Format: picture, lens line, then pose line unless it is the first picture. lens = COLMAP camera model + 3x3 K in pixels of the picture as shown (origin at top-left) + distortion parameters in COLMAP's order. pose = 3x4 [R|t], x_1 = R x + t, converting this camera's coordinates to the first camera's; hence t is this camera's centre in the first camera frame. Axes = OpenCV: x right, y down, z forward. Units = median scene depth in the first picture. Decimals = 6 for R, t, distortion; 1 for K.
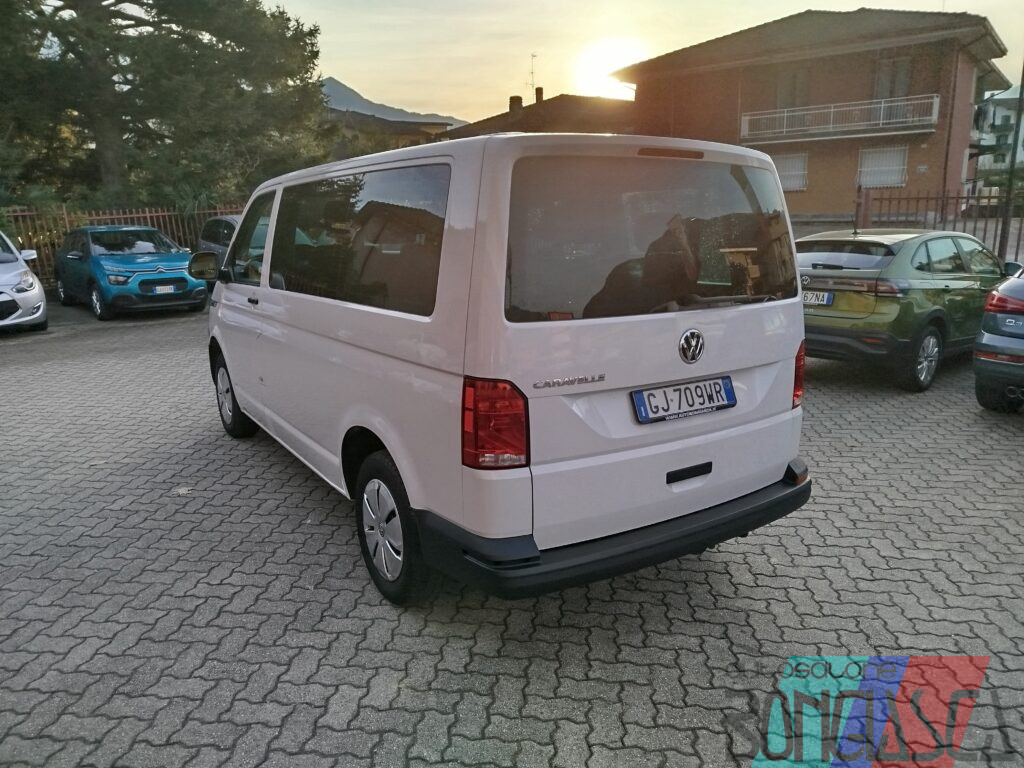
lens RADIAL K [[710.9, 0, 512.6], [0, 710.9, 384.5], [0, 0, 1]] dist [0.030237, -0.030857]
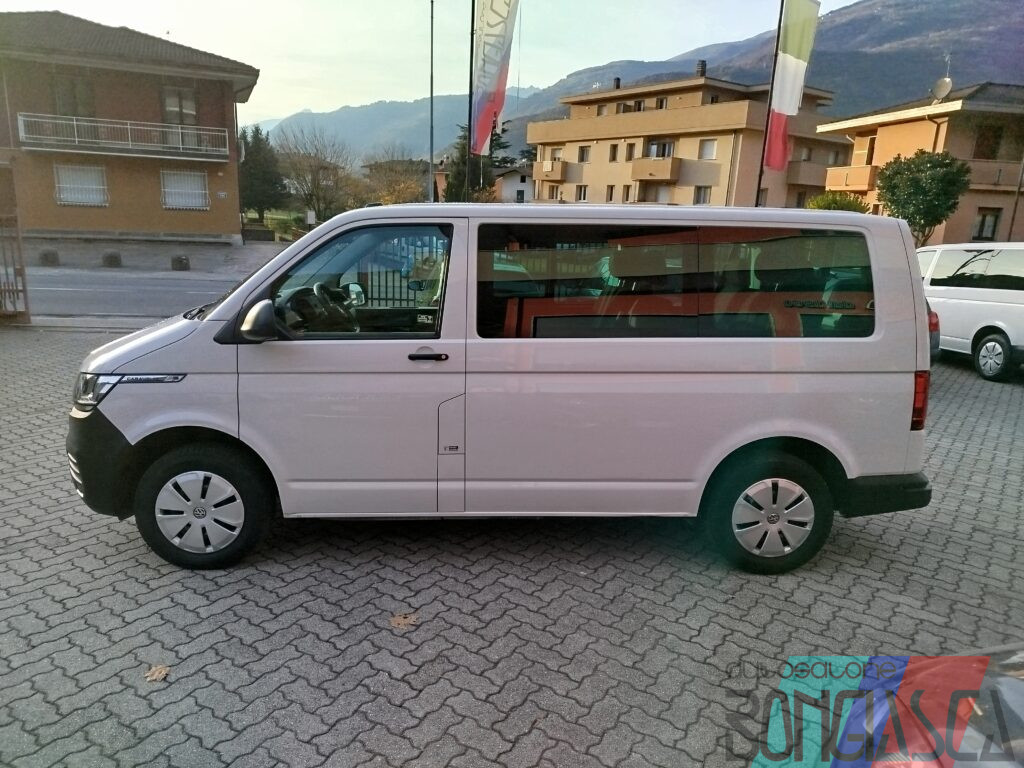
lens RADIAL K [[710.9, 0, 506.2], [0, 710.9, 377.9], [0, 0, 1]] dist [0.030237, -0.030857]
pose [[0.524075, -0.137500, 0.840499, -1.585659], [0.162034, 0.984953, 0.060099, -0.202849], [-0.836116, 0.104693, 0.538469, 0.772835]]
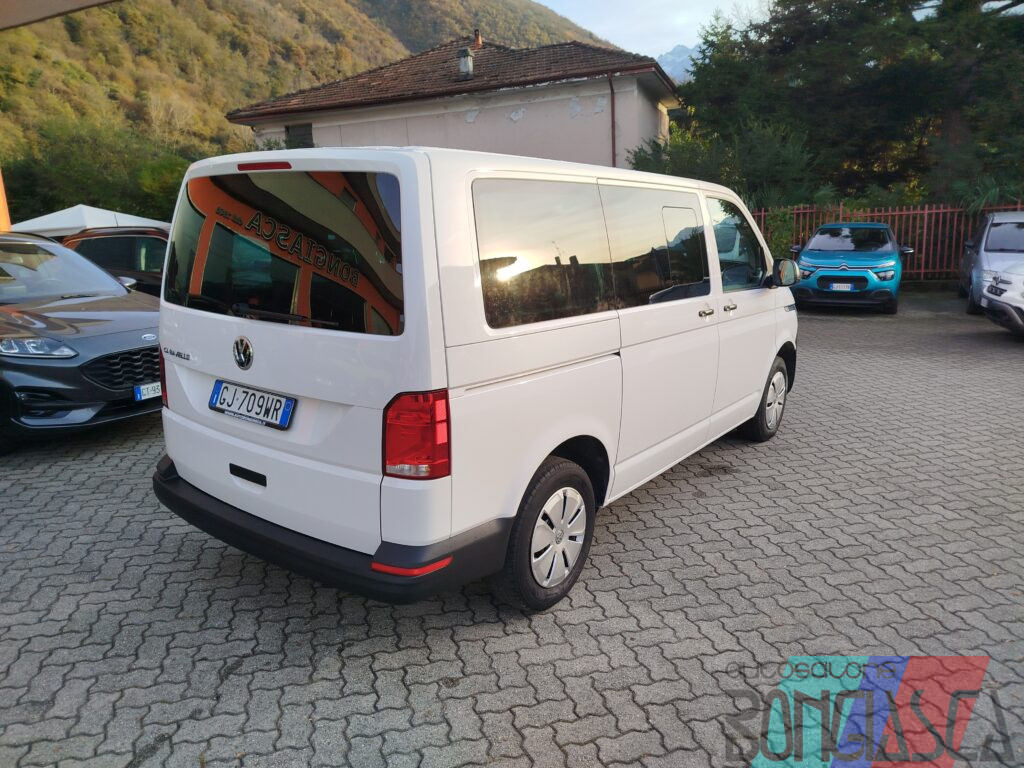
lens RADIAL K [[710.9, 0, 516.2], [0, 710.9, 385.0], [0, 0, 1]] dist [0.030237, -0.030857]
pose [[0.349305, 0.218141, -0.911263, 1.291255], [-0.209644, 0.966064, 0.150899, -0.238666], [0.913255, 0.138331, 0.383183, 0.932700]]
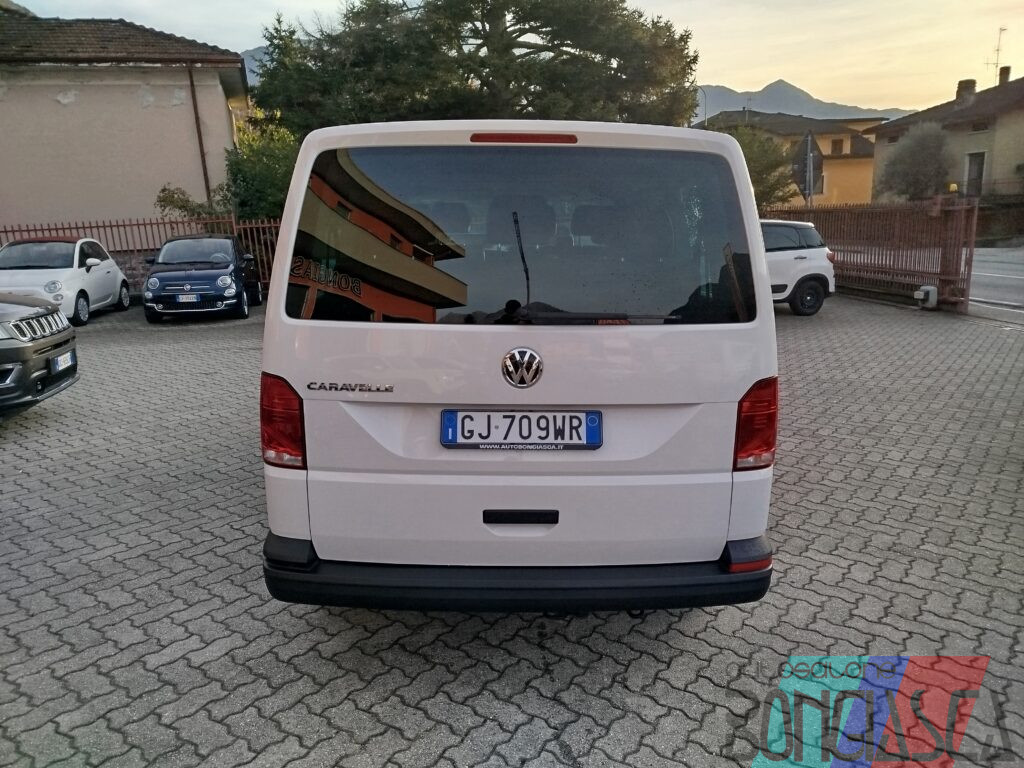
lens RADIAL K [[710.9, 0, 517.4], [0, 710.9, 380.8], [0, 0, 1]] dist [0.030237, -0.030857]
pose [[0.845766, 0.119001, -0.520115, 0.657189], [-0.125189, 0.991858, 0.023363, -0.054234], [0.518660, 0.045354, 0.853777, 0.271741]]
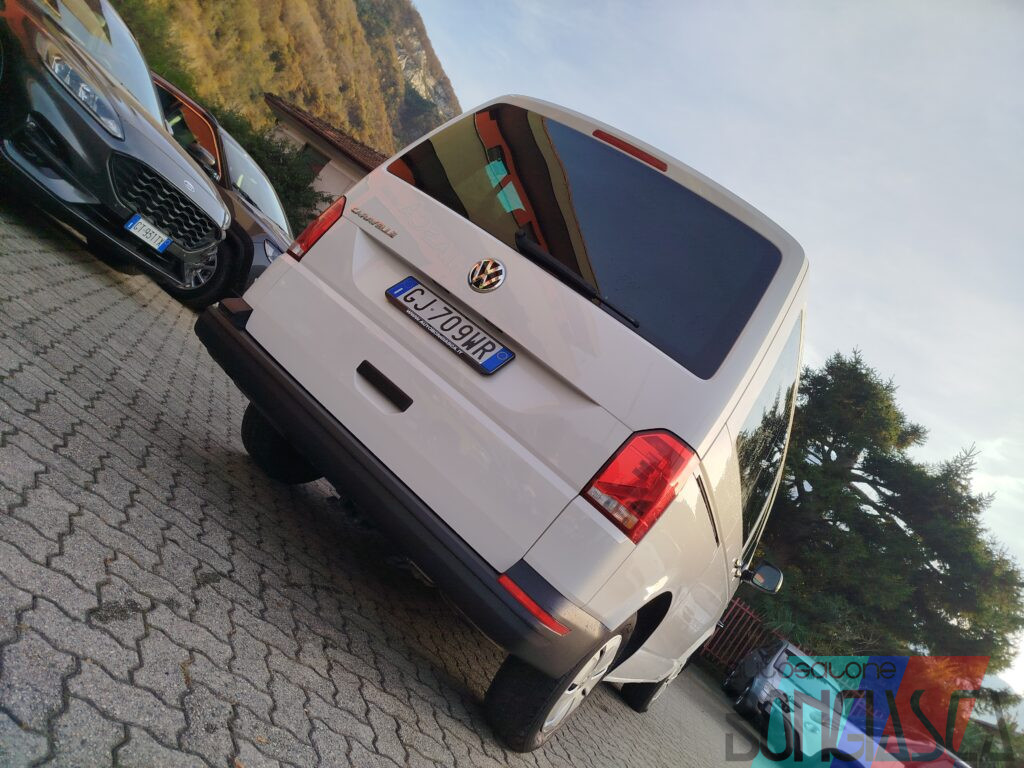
lens RADIAL K [[710.9, 0, 518.5], [0, 710.9, 388.2], [0, 0, 1]] dist [0.030237, -0.030857]
pose [[0.434908, 0.262805, -0.861272, 1.016200], [-0.767832, 0.607895, -0.202233, 0.170957], [0.470415, 0.749264, 0.466168, 0.686214]]
